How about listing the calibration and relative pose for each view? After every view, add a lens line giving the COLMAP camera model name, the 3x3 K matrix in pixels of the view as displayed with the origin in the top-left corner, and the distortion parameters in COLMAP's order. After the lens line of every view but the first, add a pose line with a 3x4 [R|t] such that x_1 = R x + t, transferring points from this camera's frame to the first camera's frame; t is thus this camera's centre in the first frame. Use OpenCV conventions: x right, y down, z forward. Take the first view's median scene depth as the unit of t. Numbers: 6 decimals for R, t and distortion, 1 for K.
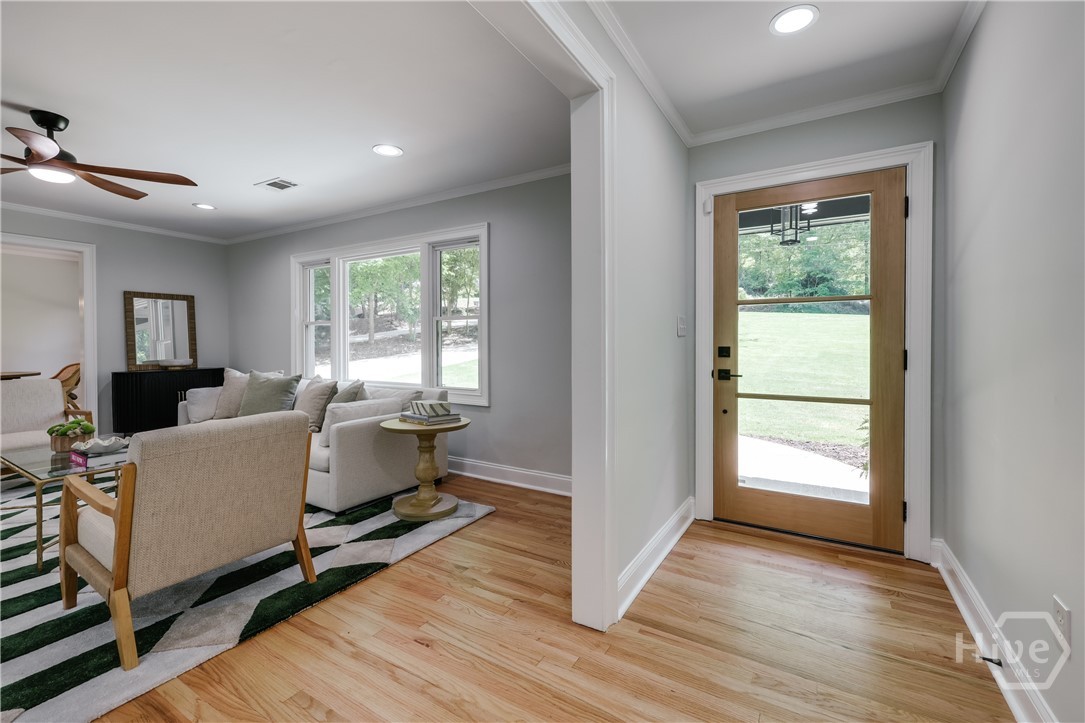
lens RADIAL K [[479.5, 0, 538.7], [0, 479.5, 342.2], [0, 0, 1]] dist [0.000712, 0.000030]
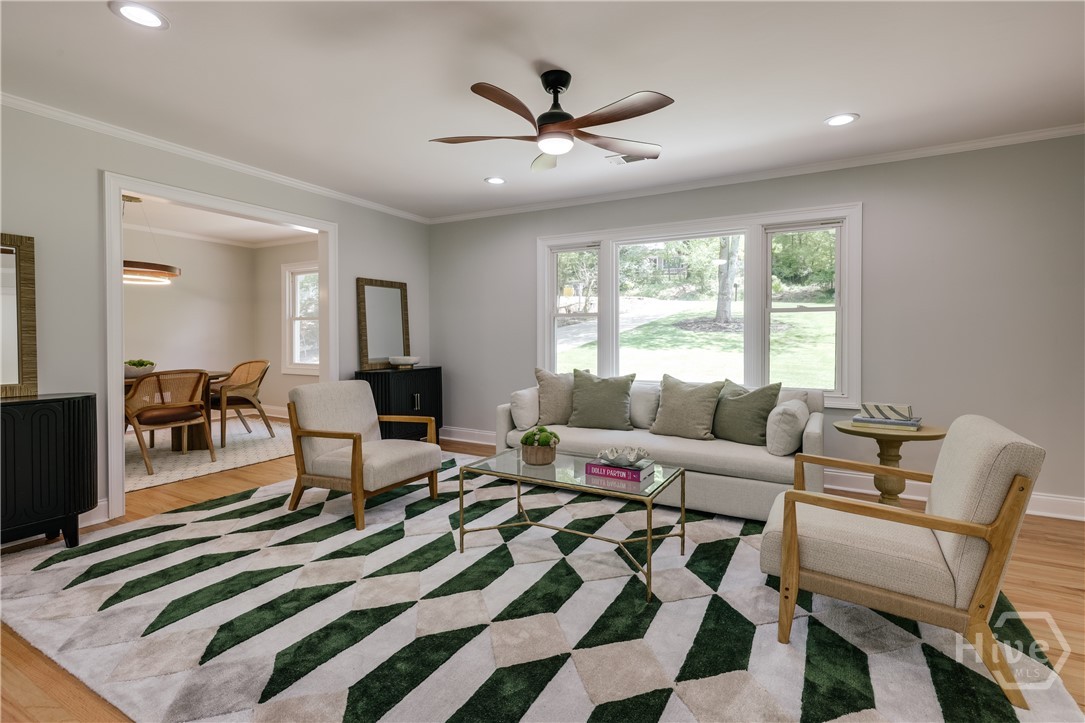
lens RADIAL K [[523.3, 0, 561.7], [0, 523.3, 343.0], [0, 0, 1]] dist [0.000663, 0.000135]
pose [[0.998605, -0.003385, 0.052691, -0.542098], [0.002511, 0.999858, 0.016649, -0.004008], [-0.052740, -0.016493, 0.998472, 0.037757]]
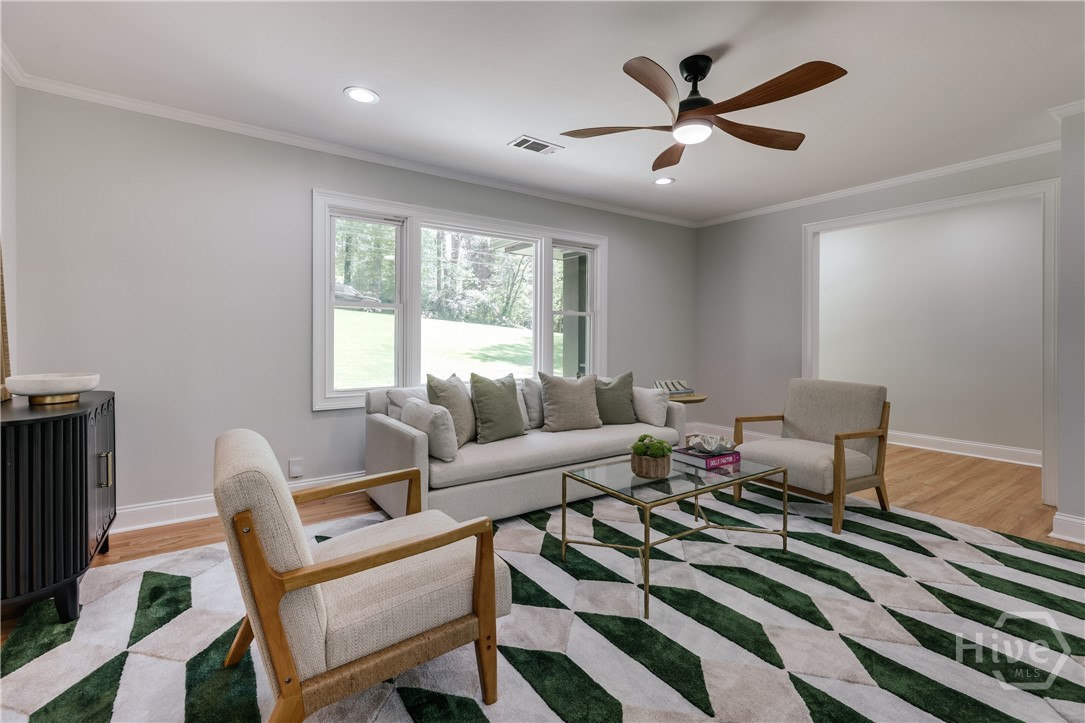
lens RADIAL K [[479.5, 0, 538.7], [0, 479.5, 342.2], [0, 0, 1]] dist [0.000712, 0.000030]
pose [[0.411165, -0.006975, 0.911534, -0.992924], [-0.003322, 0.999953, 0.009150, 0.003151], [-0.911555, -0.006790, 0.411122, 0.499435]]
